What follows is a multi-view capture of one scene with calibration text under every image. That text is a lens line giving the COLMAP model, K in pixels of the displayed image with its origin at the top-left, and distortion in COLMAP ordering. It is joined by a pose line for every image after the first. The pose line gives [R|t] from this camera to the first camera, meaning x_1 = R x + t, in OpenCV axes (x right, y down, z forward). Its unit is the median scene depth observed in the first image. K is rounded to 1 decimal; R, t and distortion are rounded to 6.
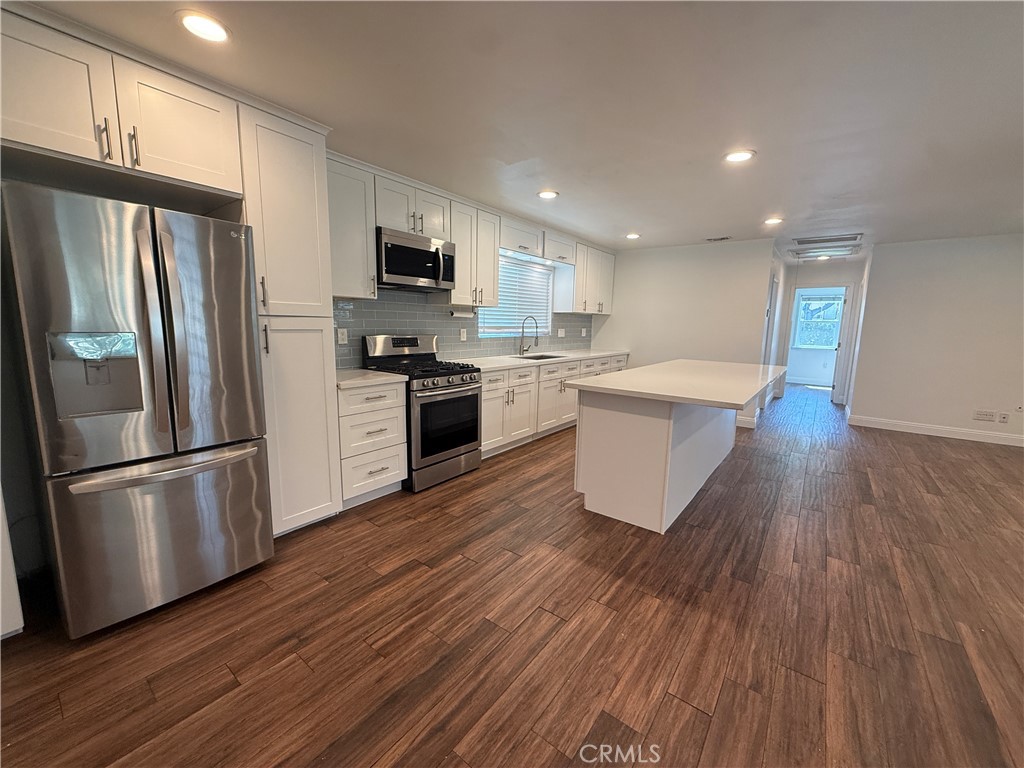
lens RADIAL K [[408.3, 0, 510.1], [0, 408.3, 379.2], [0, 0, 1]] dist [0.002483, 0.000325]
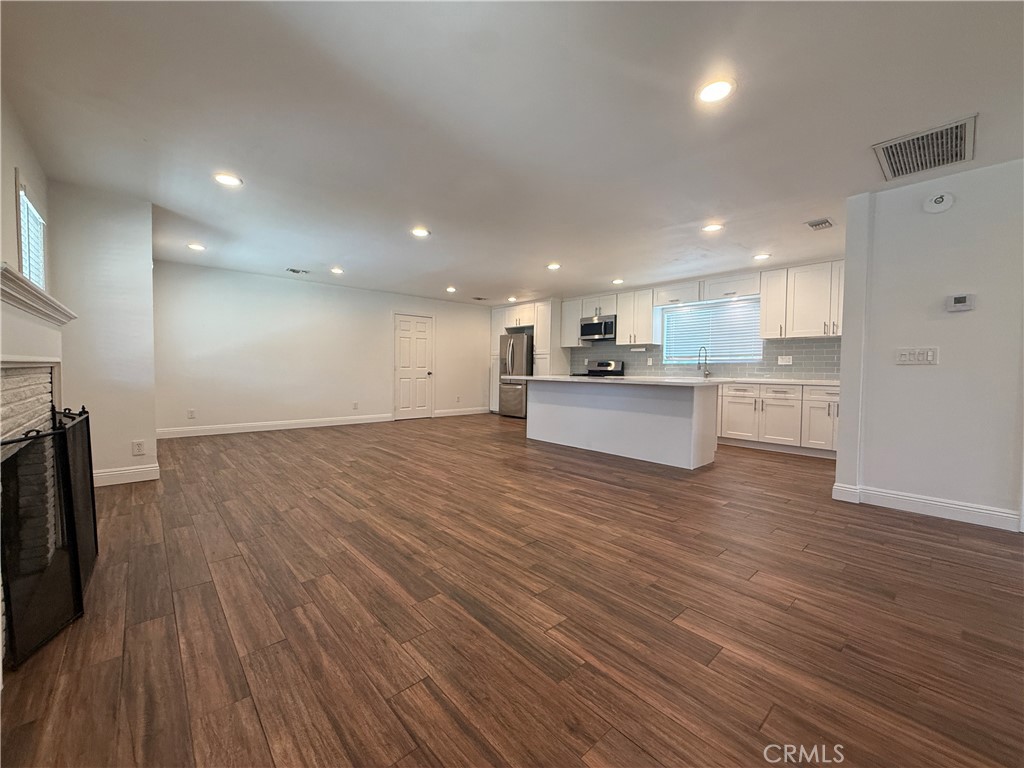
lens RADIAL K [[407.6, 0, 507.7], [0, 407.6, 382.5], [0, 0, 1]] dist [0.001928, 0.000211]
pose [[-0.184770, 0.009918, -0.982732, 2.091313], [-0.149790, 0.987982, 0.038134, -0.004207], [0.971300, 0.154250, -0.181064, 0.985505]]
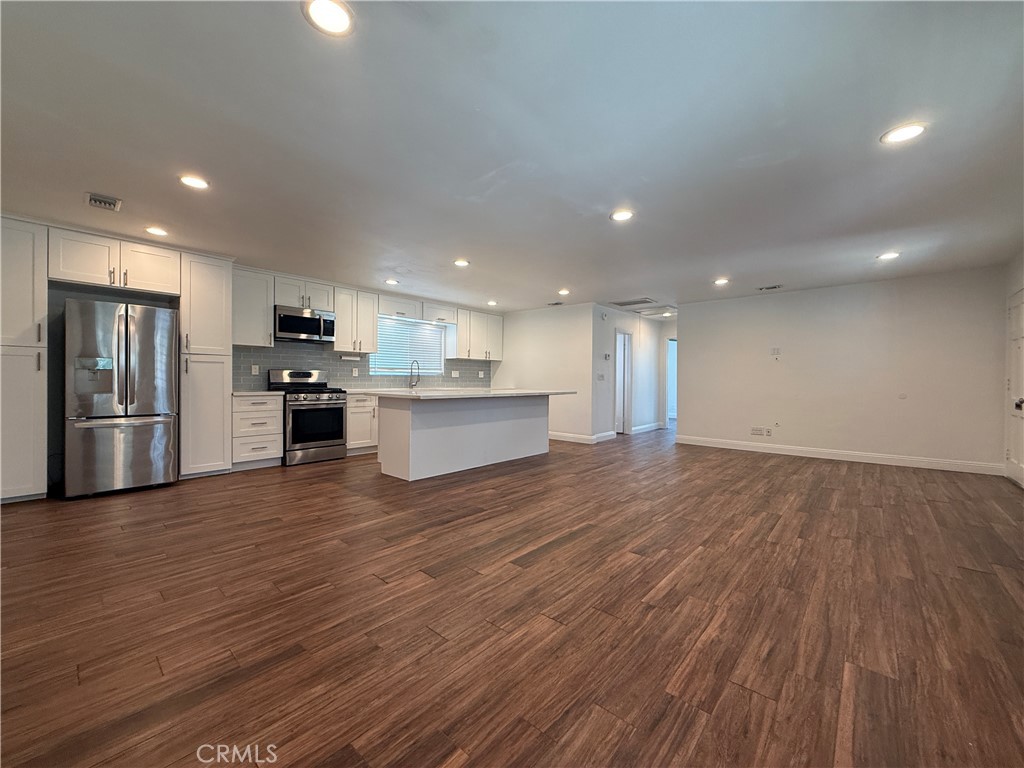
lens RADIAL K [[407.6, 0, 507.7], [0, 407.6, 382.5], [0, 0, 1]] dist [0.001928, 0.000211]
pose [[0.997040, -0.011397, -0.076039, 0.703842], [0.001237, 0.991204, -0.132336, 0.158147], [0.076878, 0.131850, 0.988284, -0.515067]]
